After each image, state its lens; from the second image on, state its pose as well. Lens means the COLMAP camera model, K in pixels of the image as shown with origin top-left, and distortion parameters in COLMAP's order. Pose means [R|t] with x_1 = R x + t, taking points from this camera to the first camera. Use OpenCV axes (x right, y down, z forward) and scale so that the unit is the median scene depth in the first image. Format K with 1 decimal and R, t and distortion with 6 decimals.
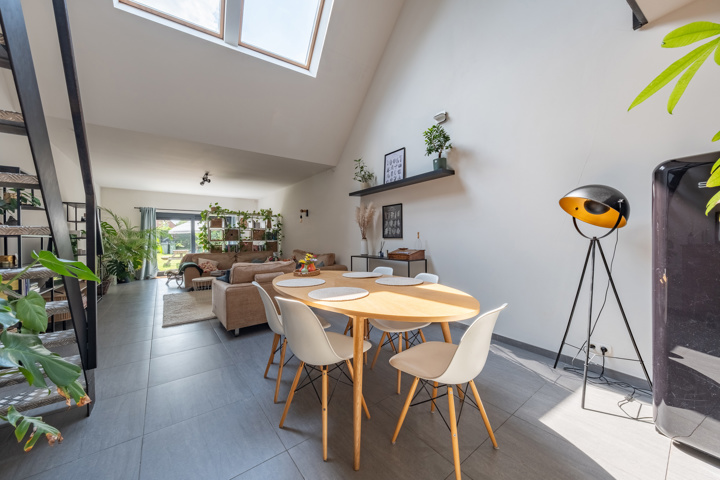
lens RADIAL K [[264.5, 0, 360.4], [0, 264.5, 241.8], [0, 0, 1]] dist [-0.000083, 0.000037]
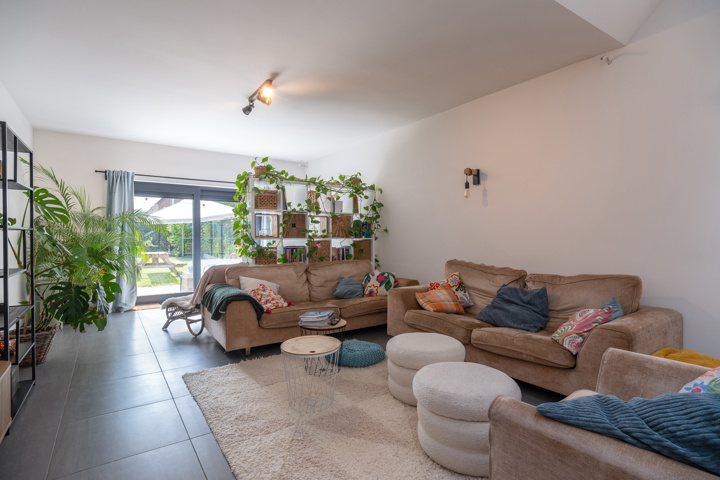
lens RADIAL K [[374.7, 0, 359.2], [0, 374.7, 238.2], [0, 0, 1]] dist [0.002306, 0.000293]
pose [[0.998594, 0.009604, -0.052134, -0.325909], [-0.009849, 0.999942, -0.004457, -0.001498], [0.052088, 0.004965, 0.998630, 0.324457]]
